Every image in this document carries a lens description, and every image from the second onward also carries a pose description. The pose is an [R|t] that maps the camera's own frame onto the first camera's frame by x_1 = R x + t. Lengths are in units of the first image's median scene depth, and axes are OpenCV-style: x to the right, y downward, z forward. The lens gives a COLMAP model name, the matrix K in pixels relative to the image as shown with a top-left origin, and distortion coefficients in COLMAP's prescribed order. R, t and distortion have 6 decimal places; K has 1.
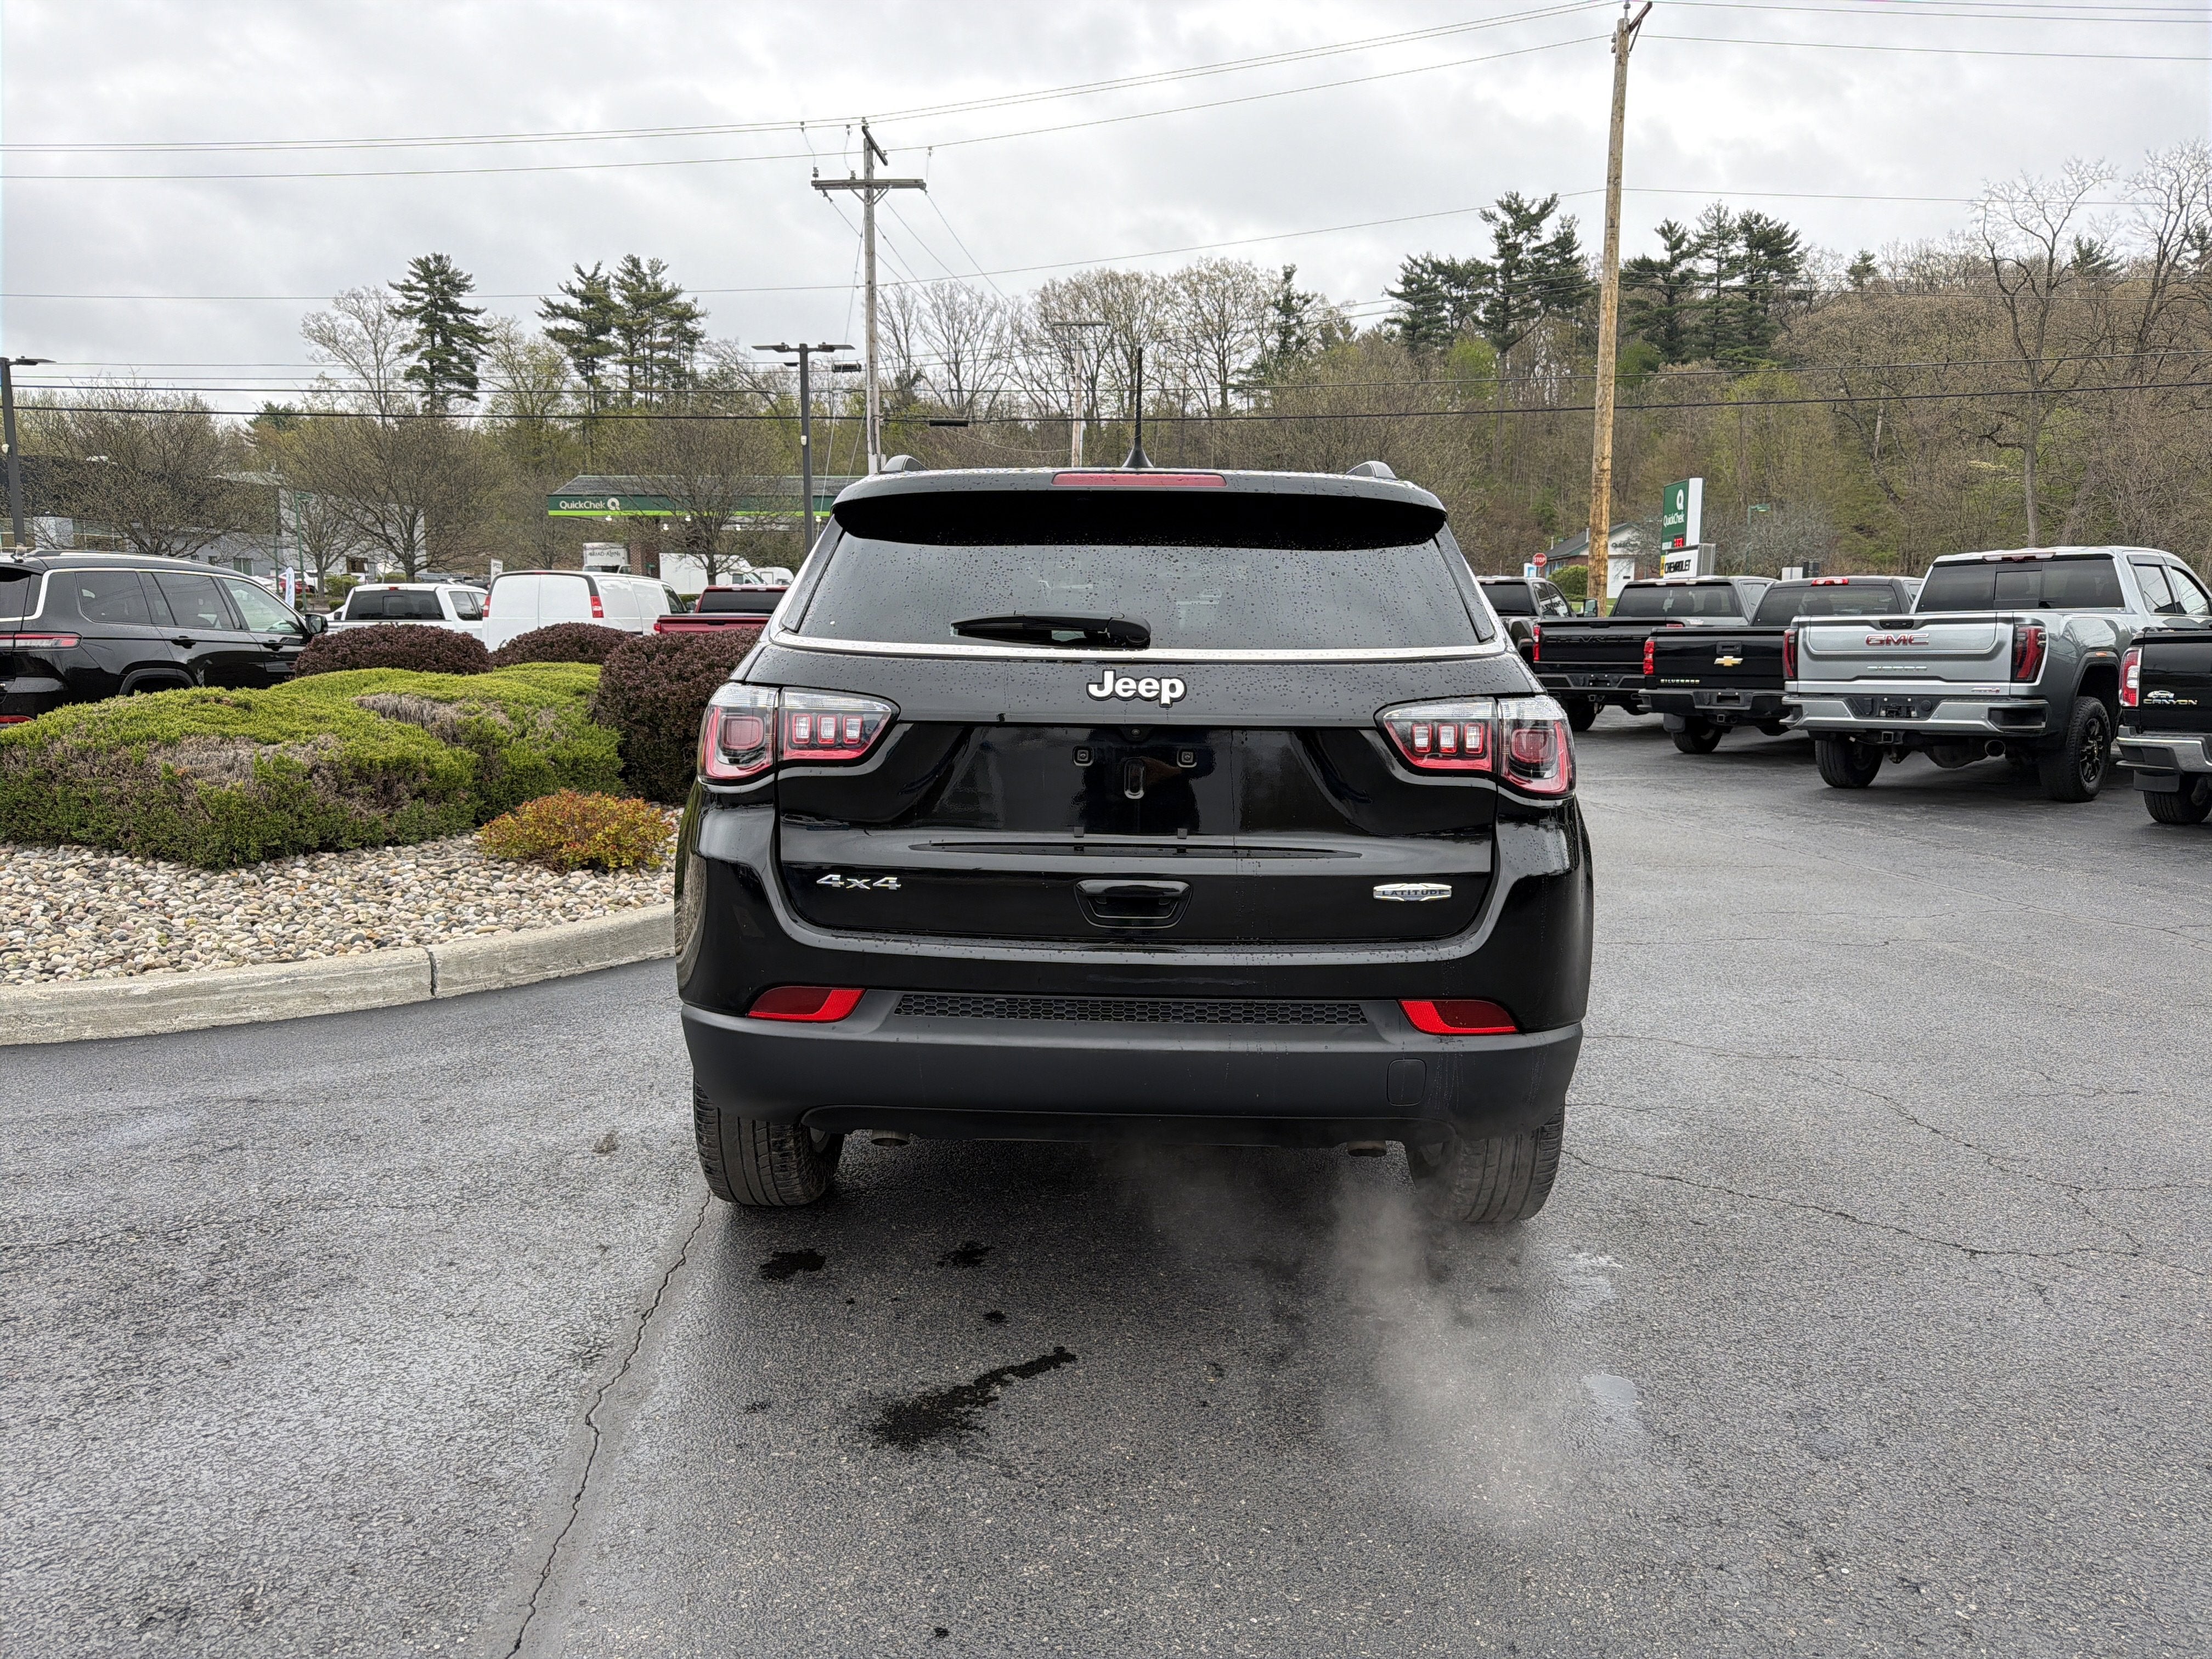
lens RADIAL K [[1627.2, 0, 1072.1], [0, 1627.2, 837.5], [0, 0, 1]] dist [0.006445, -0.029689]
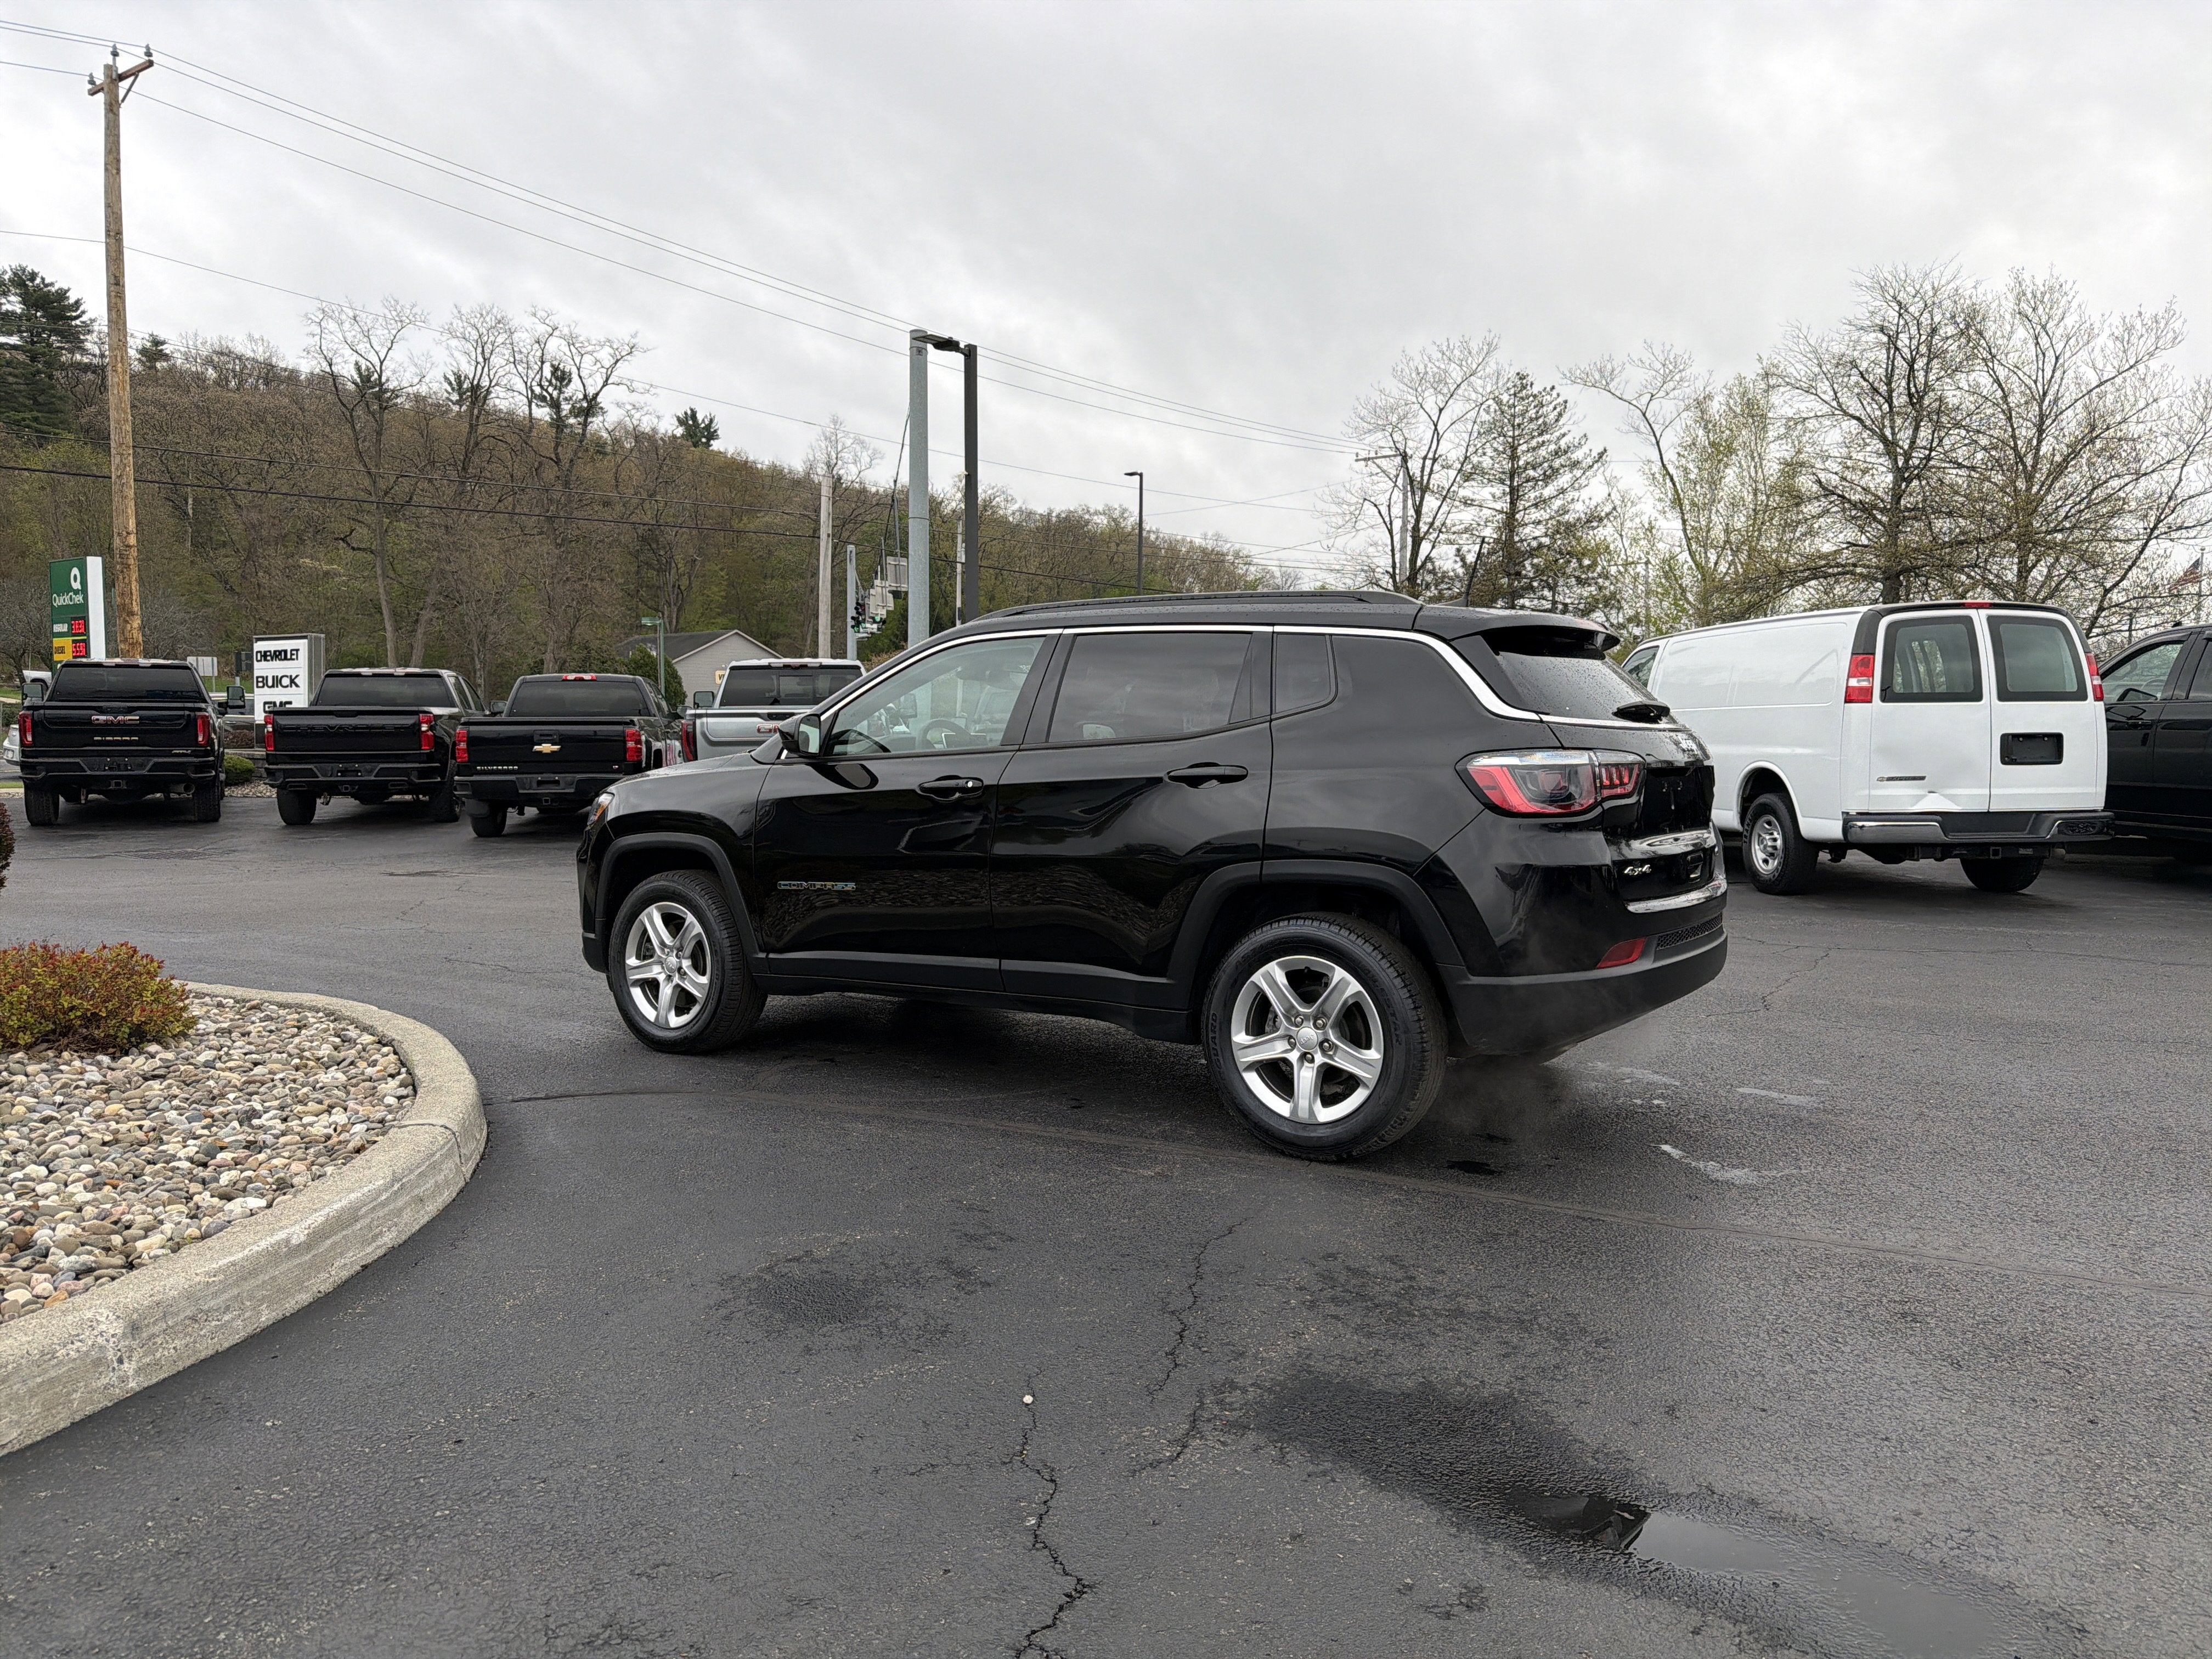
lens RADIAL K [[1605.5, 0, 1120.6], [0, 1605.5, 835.0], [0, 0, 1]] dist [0.053869, -0.049911]
pose [[0.513752, -0.058009, 0.855975, -0.137239], [0.106394, 0.994318, 0.003528, -0.005202], [-0.851316, 0.089258, 0.517004, 0.046591]]
